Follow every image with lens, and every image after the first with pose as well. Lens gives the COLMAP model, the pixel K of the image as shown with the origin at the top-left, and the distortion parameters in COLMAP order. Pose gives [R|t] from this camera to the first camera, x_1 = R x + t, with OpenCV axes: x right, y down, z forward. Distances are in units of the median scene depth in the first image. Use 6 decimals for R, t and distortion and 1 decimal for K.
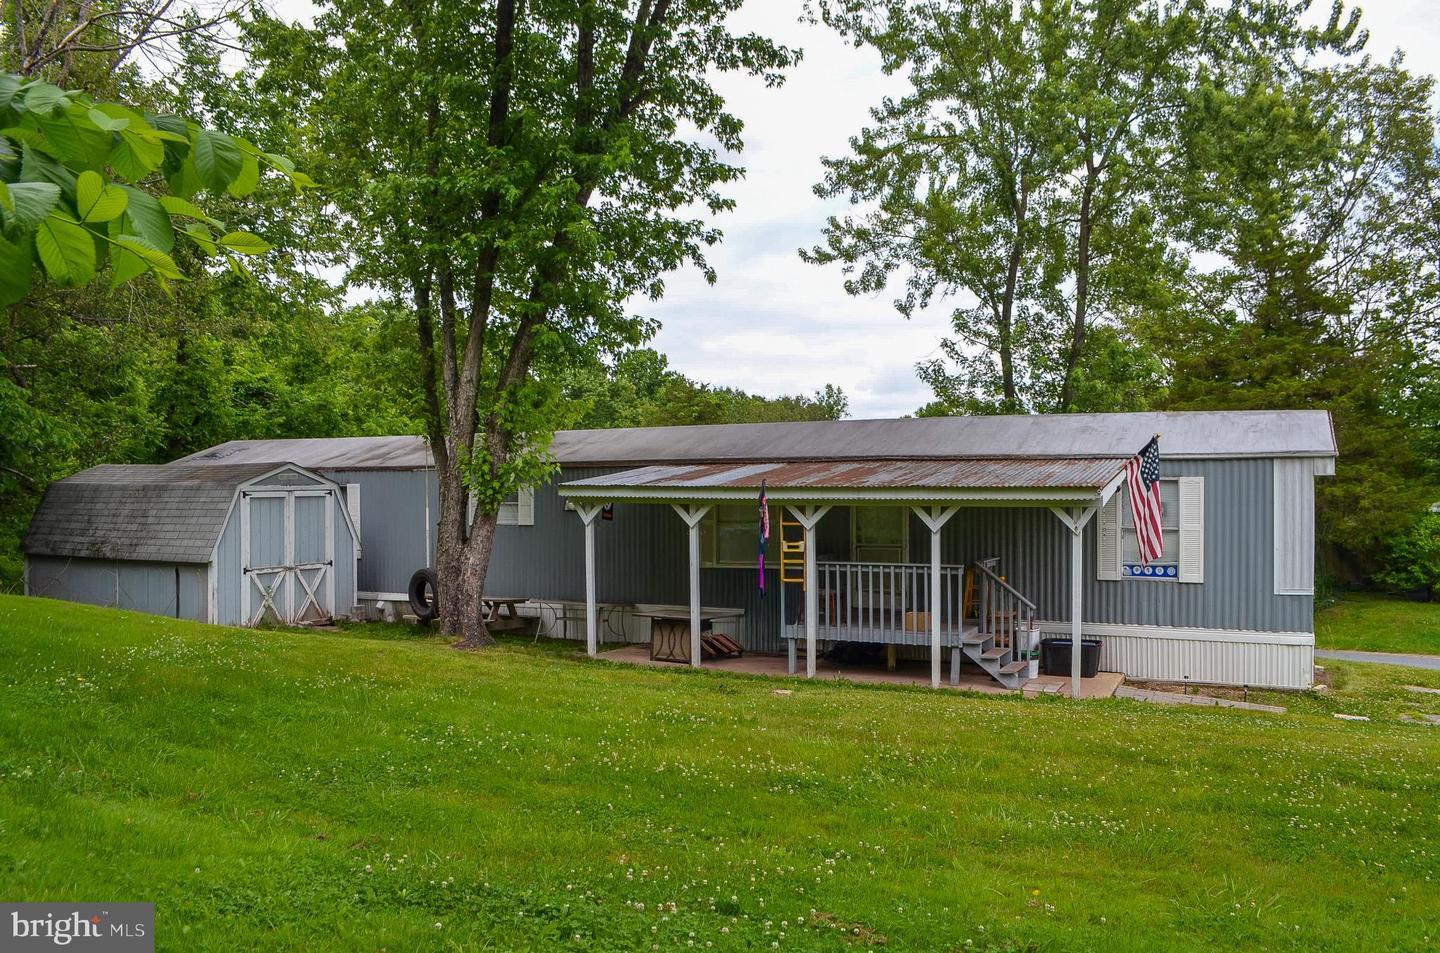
lens RADIAL K [[1148.5, 0, 722.7], [0, 1148.5, 487.0], [0, 0, 1]] dist [-0.054176, -0.017923]
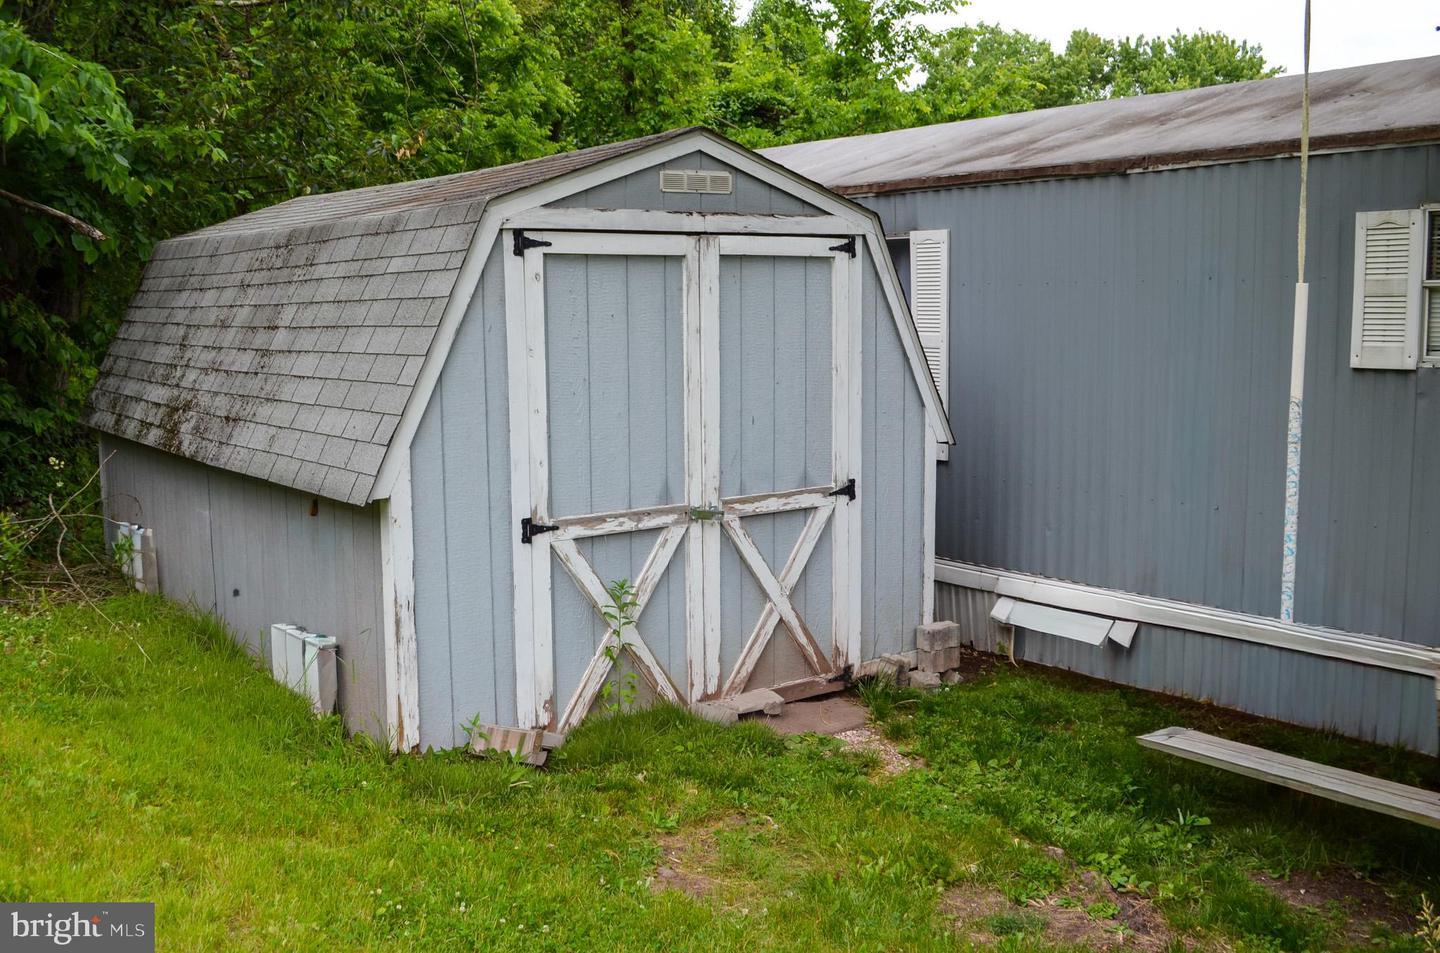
lens RADIAL K [[1363.2, 0, 724.0], [0, 1363.2, 484.4], [0, 0, 1]] dist [-0.069982, 0.000000]
pose [[0.893983, 0.053535, -0.444891, -0.232843], [0.005357, 0.991490, 0.130073, 0.021319], [0.448069, -0.118666, 0.886088, 0.725853]]
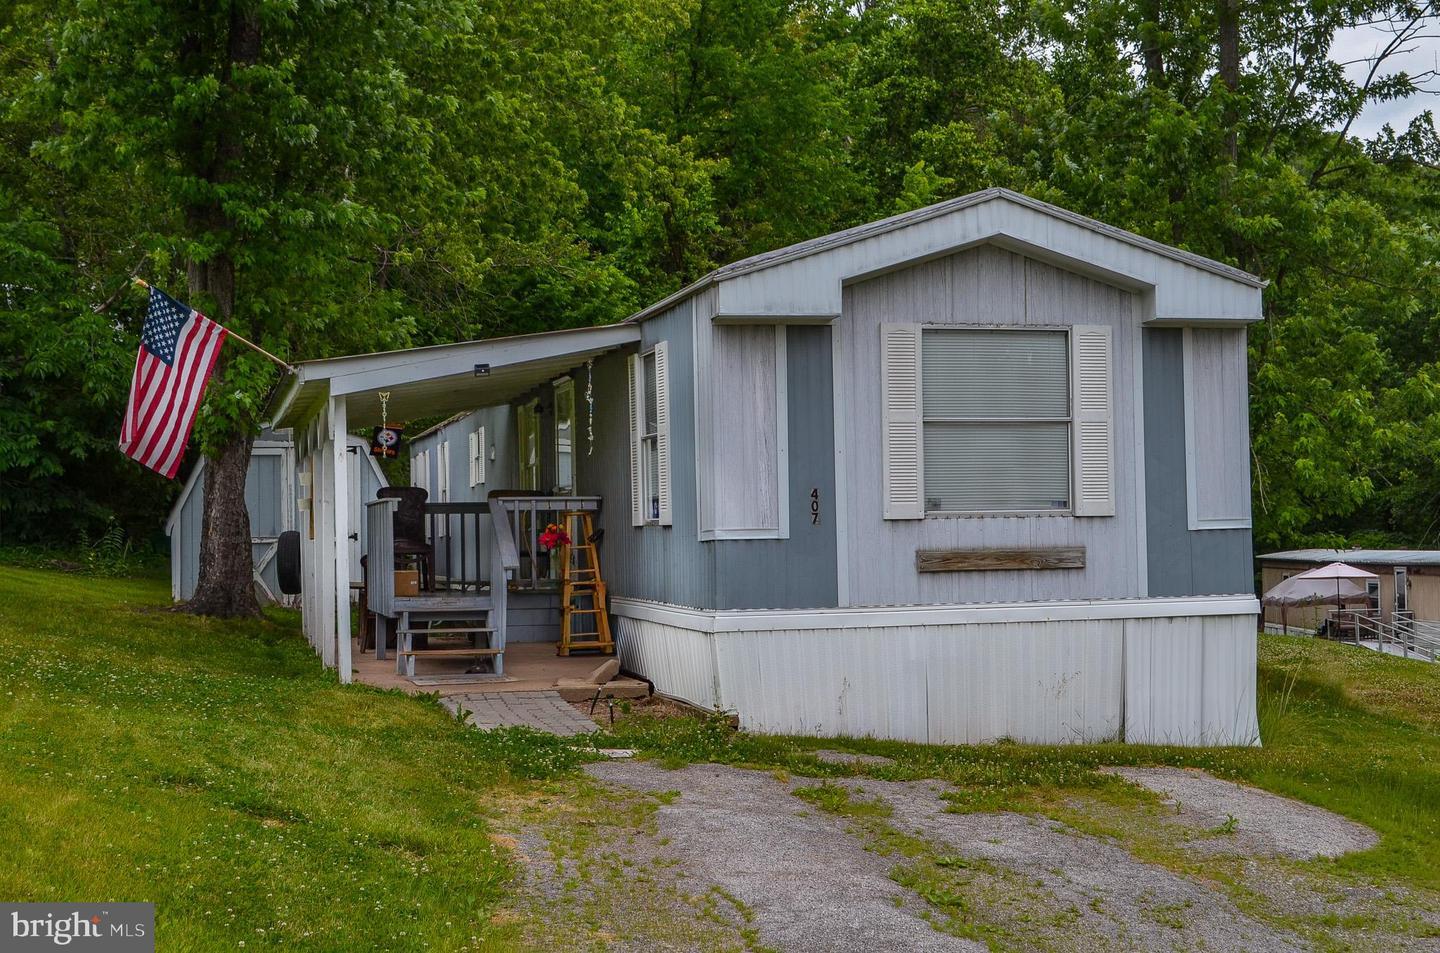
lens RADIAL K [[2033.4, 0, 715.2], [0, 2033.4, 481.4], [0, 0, 1]] dist [-0.022444, 0.000000]
pose [[0.635333, -0.026522, -0.771782, 1.008811], [0.008759, 0.999593, -0.027141, 0.074159], [0.772188, 0.010483, 0.635307, 0.299615]]
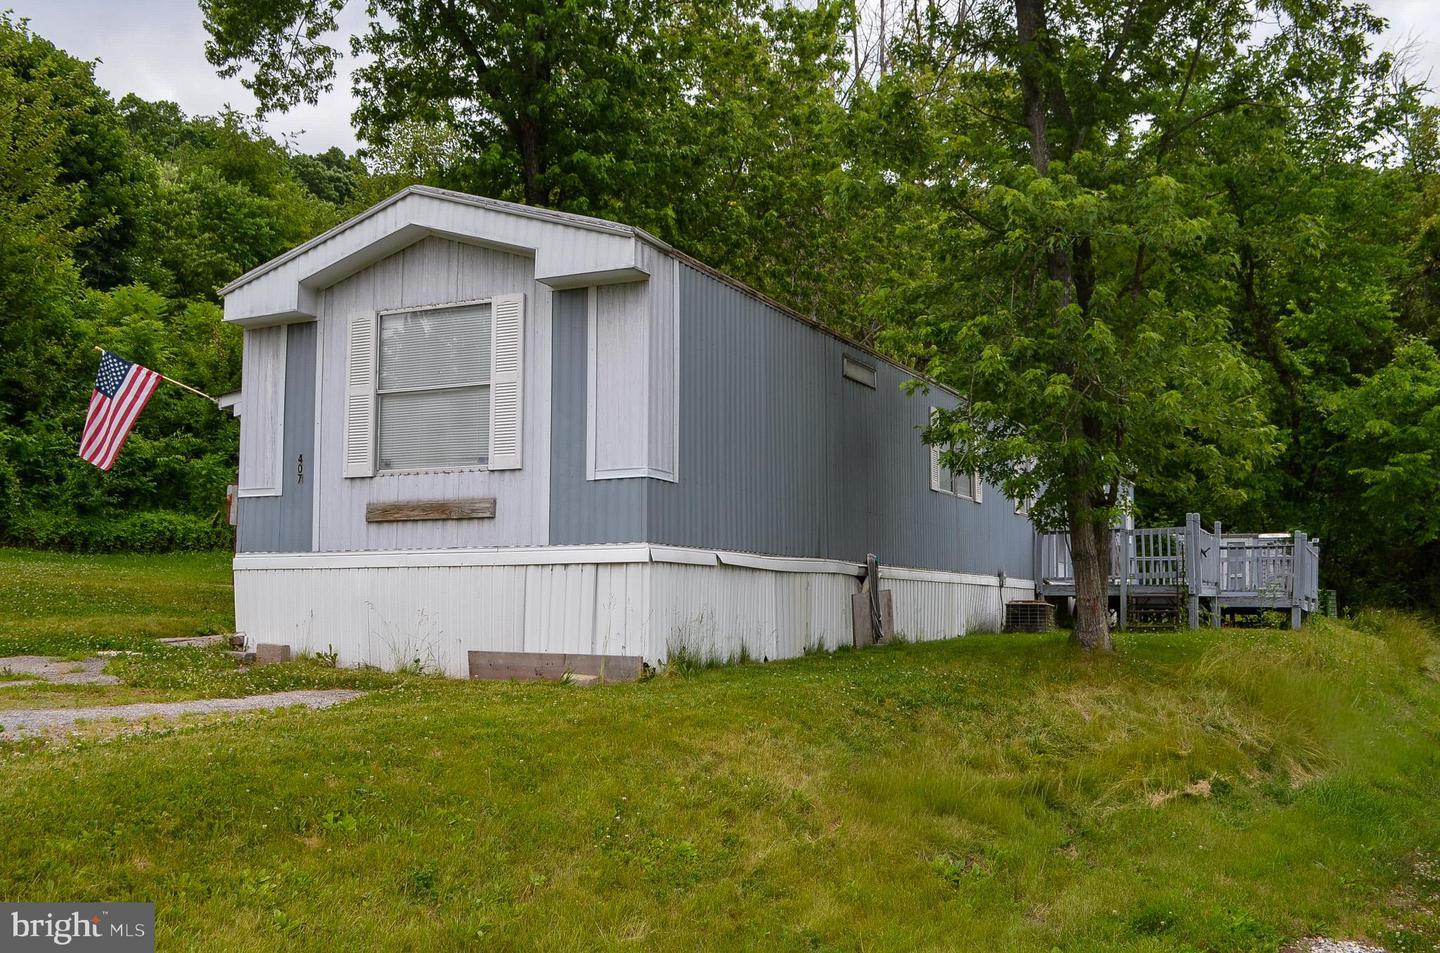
lens RADIAL K [[1363.2, 0, 720.5], [0, 1363.2, 468.1], [0, 0, 1]] dist [-0.069982, 0.000000]
pose [[-0.011625, -0.088656, -0.995994, 1.061113], [-0.002753, 0.996061, -0.088629, 0.118305], [0.999929, 0.001711, -0.011824, 1.030252]]
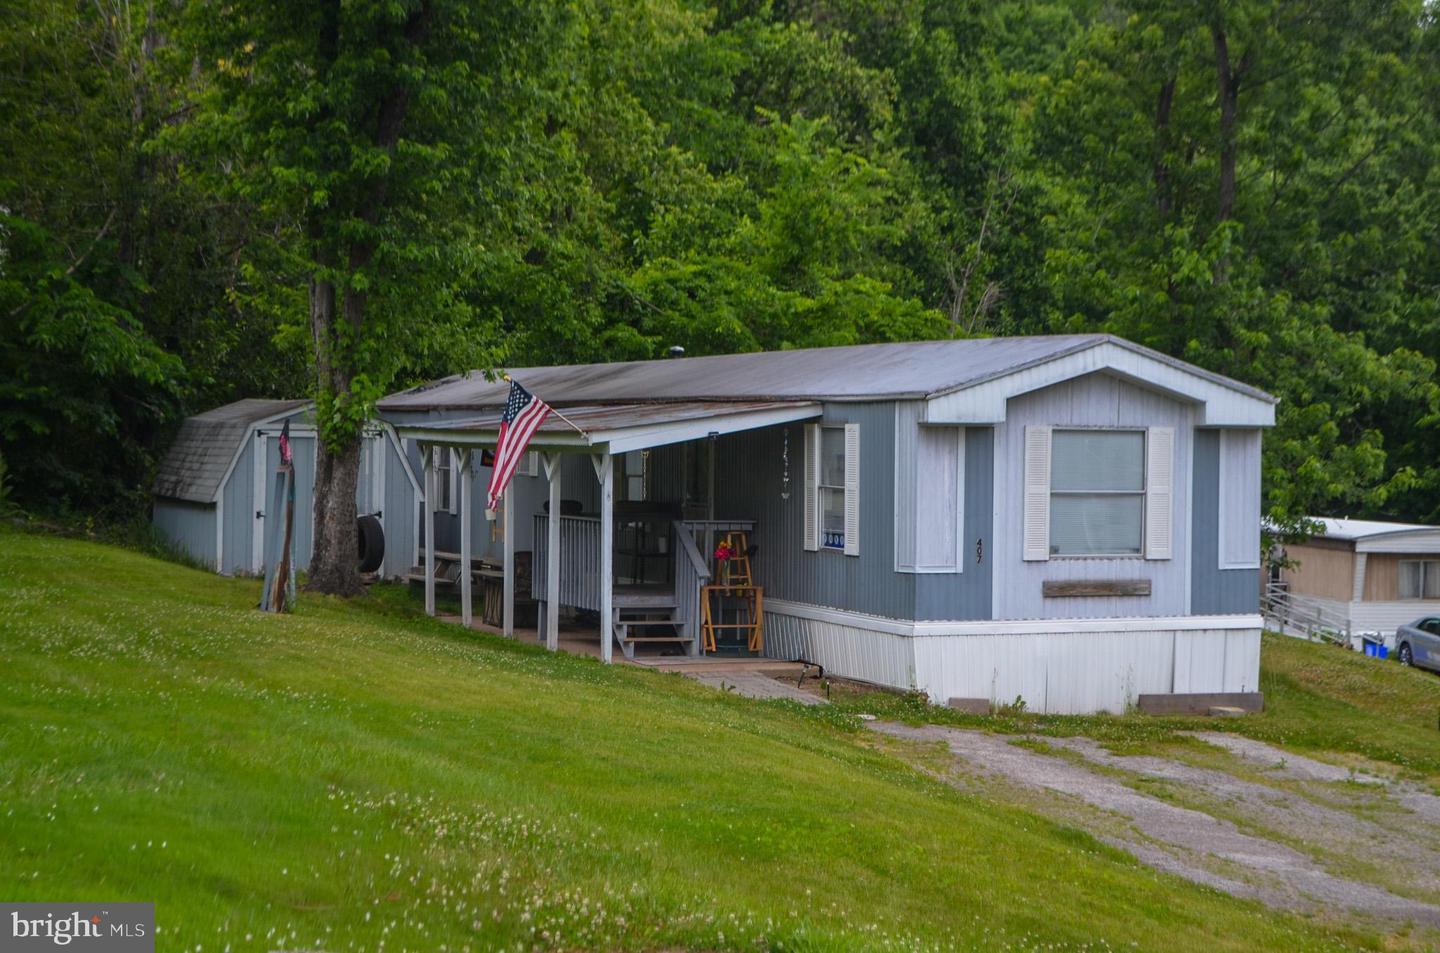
lens RADIAL K [[2756.7, 0, 720.2], [0, 2756.7, 474.9], [0, 0, 1]] dist [0.035482, 0.000000]
pose [[0.741493, 0.024390, -0.670517, 1.359343], [-0.019850, 0.999699, 0.014412, 0.000772], [0.670667, 0.002623, 0.741754, -0.420726]]
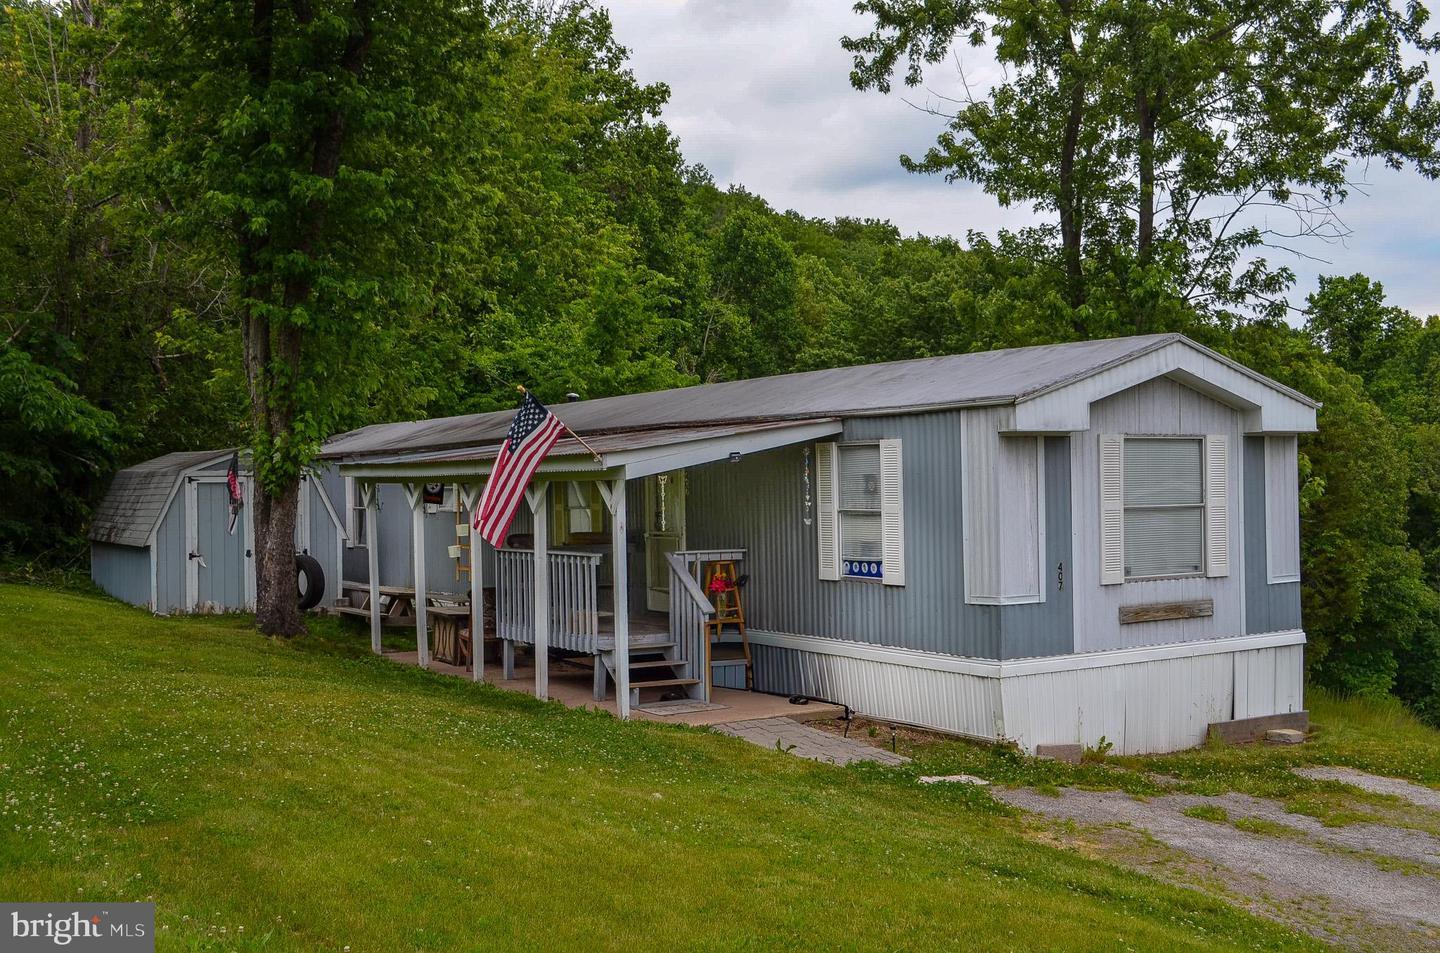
lens RADIAL K [[1593.2, 0, 741.7], [0, 1593.2, 484.8], [0, 0, 1]] dist [-0.041373, 0.000000]
pose [[0.850285, -0.007953, -0.526263, 0.711476], [0.007726, 0.999967, -0.002629, 0.018194], [0.526266, -0.001831, 0.850318, 0.070912]]
